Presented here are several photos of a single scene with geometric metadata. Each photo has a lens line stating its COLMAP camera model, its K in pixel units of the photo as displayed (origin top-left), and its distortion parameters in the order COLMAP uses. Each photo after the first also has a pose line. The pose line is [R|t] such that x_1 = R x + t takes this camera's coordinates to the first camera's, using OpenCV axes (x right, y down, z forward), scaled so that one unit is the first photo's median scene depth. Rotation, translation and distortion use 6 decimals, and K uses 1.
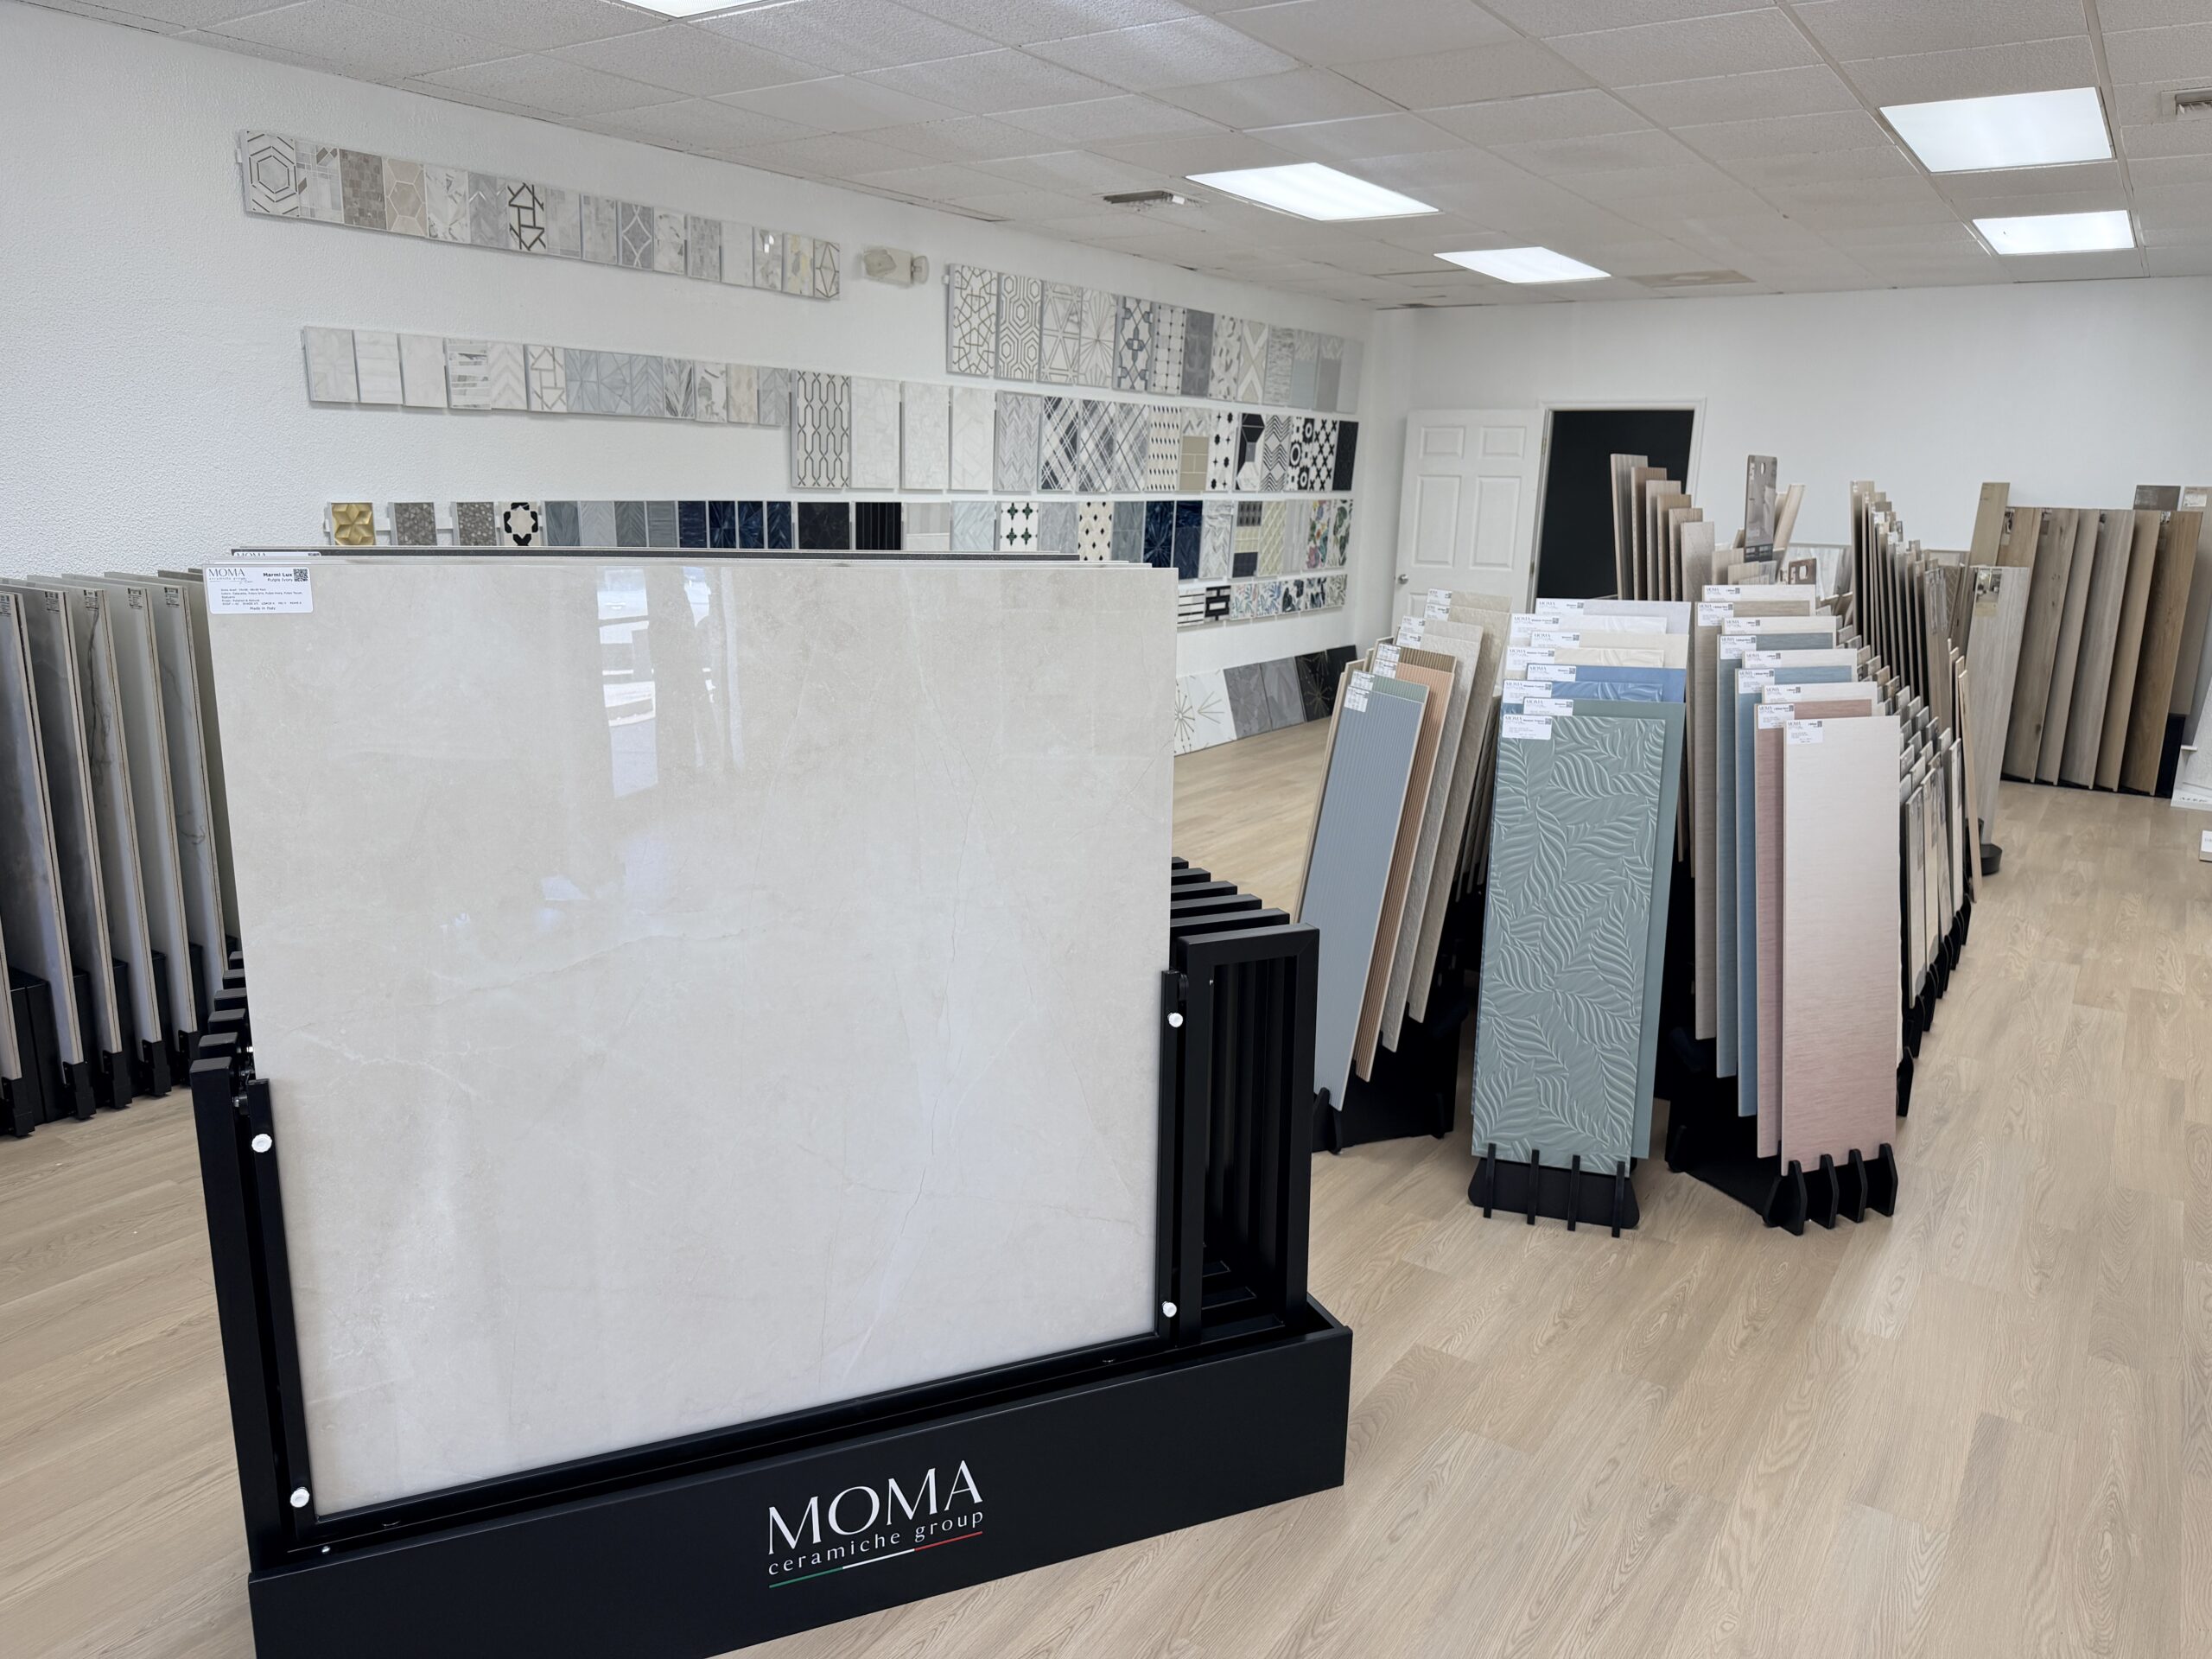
lens RADIAL K [[1529.3, 0, 1116.1], [0, 1529.3, 843.3], [0, 0, 1]] dist [0.152868, -0.266533]
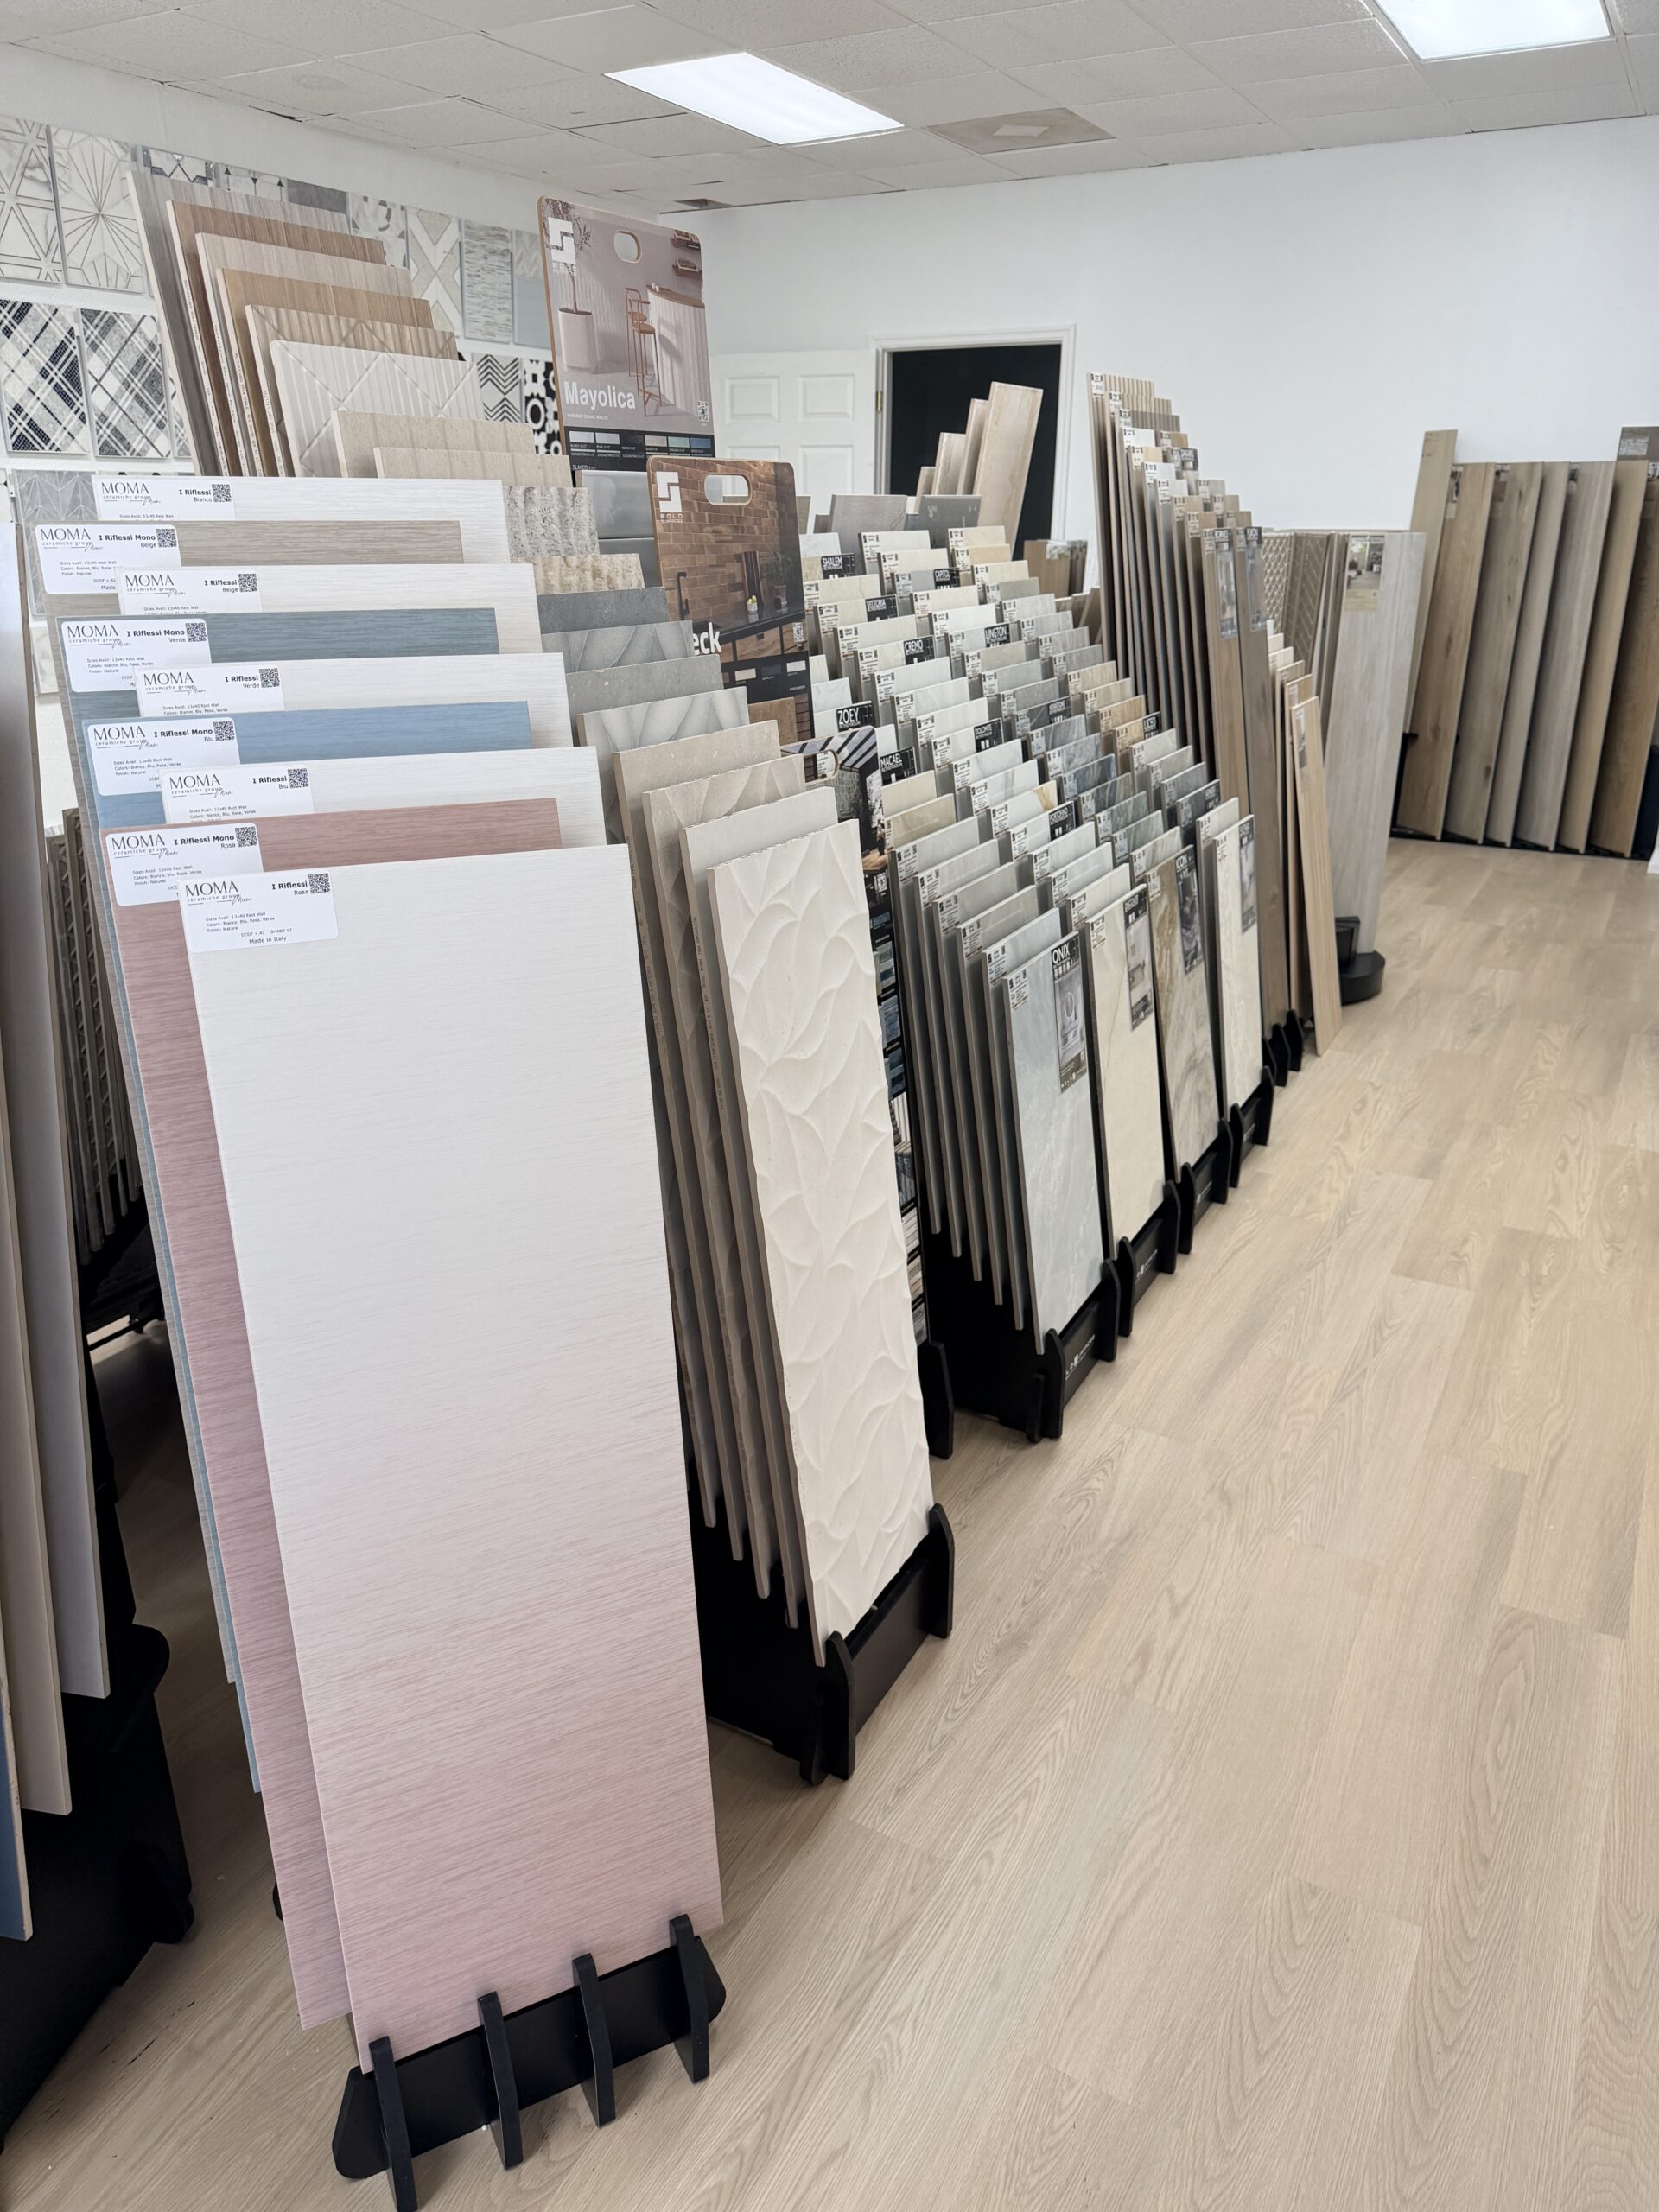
lens RADIAL K [[1557.5, 0, 821.3], [0, 1557.5, 1107.2], [0, 0, 1]] dist [0.020292, -0.026480]
pose [[0.996340, -0.049134, 0.069941, 0.248468], [0.039348, 0.990064, 0.134998, -0.032598], [-0.075879, -0.131752, 0.988374, 0.304623]]
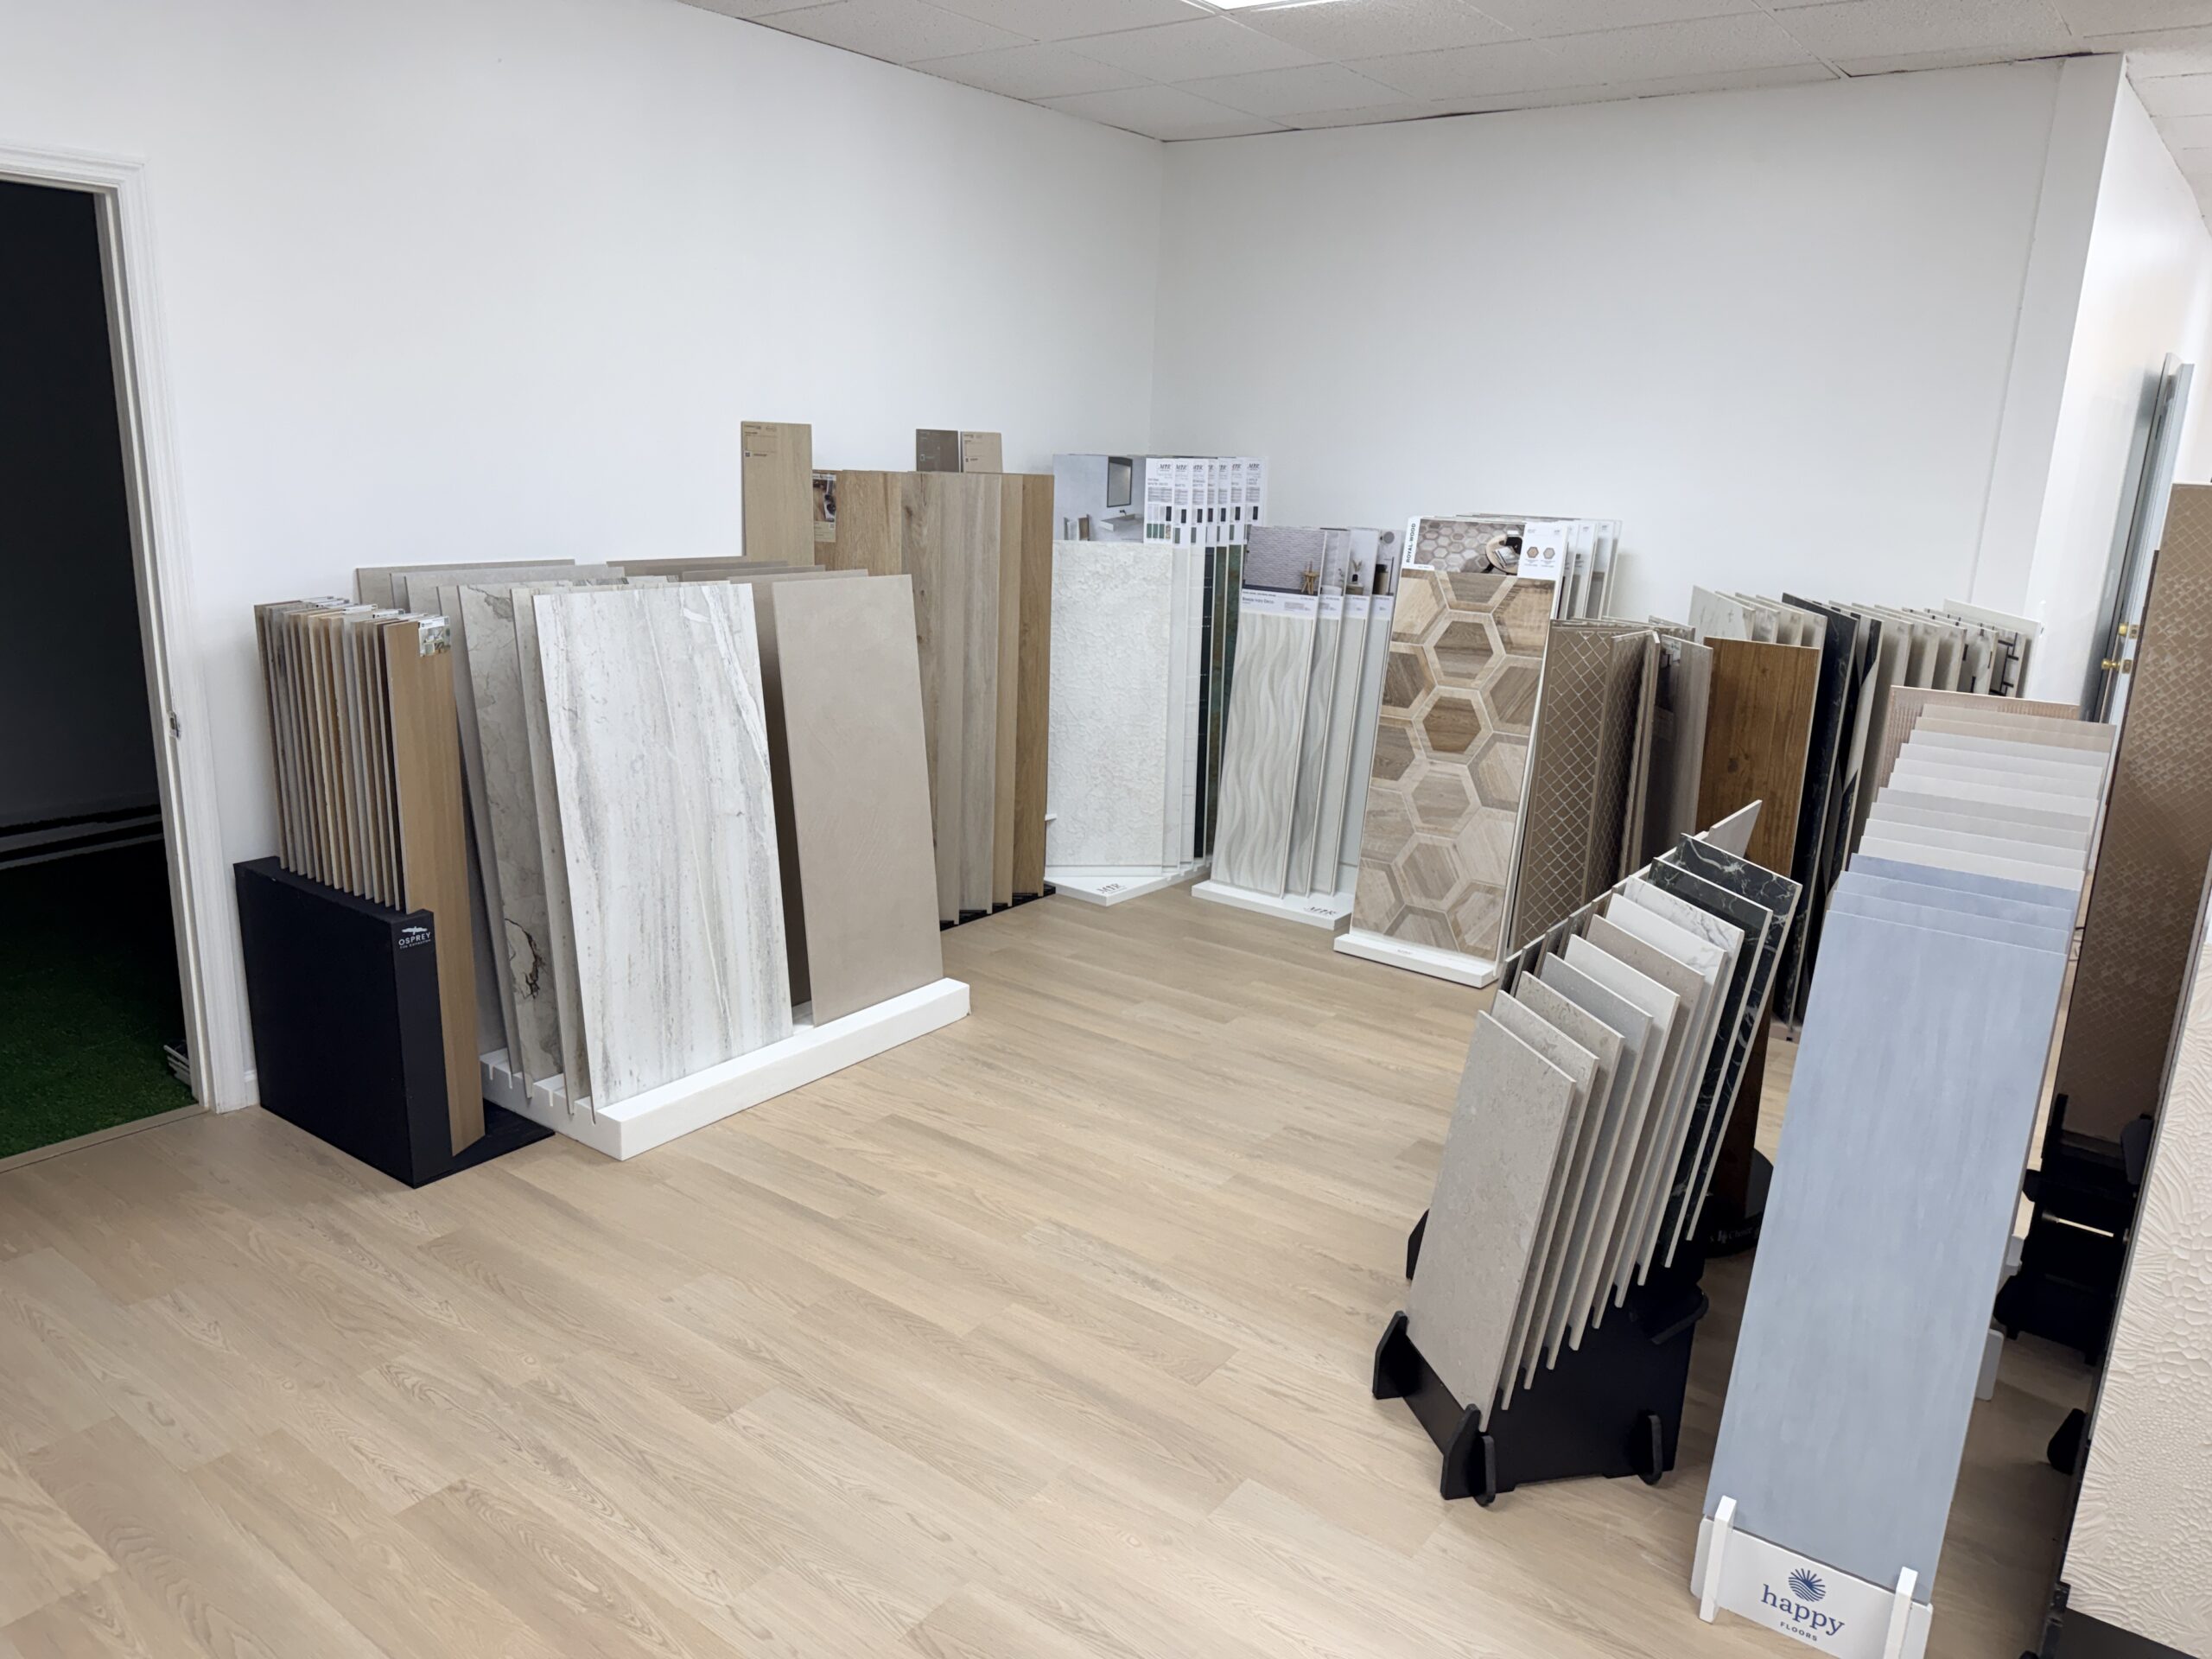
lens RADIAL K [[1528.3, 0, 1102.0], [0, 1528.3, 849.1], [0, 0, 1]] dist [0.132552, -0.185742]
pose [[0.058779, -0.272588, 0.960334, 0.037837], [0.199359, 0.945824, 0.256268, -0.249862], [-0.978162, 0.176388, 0.109938, 1.036446]]
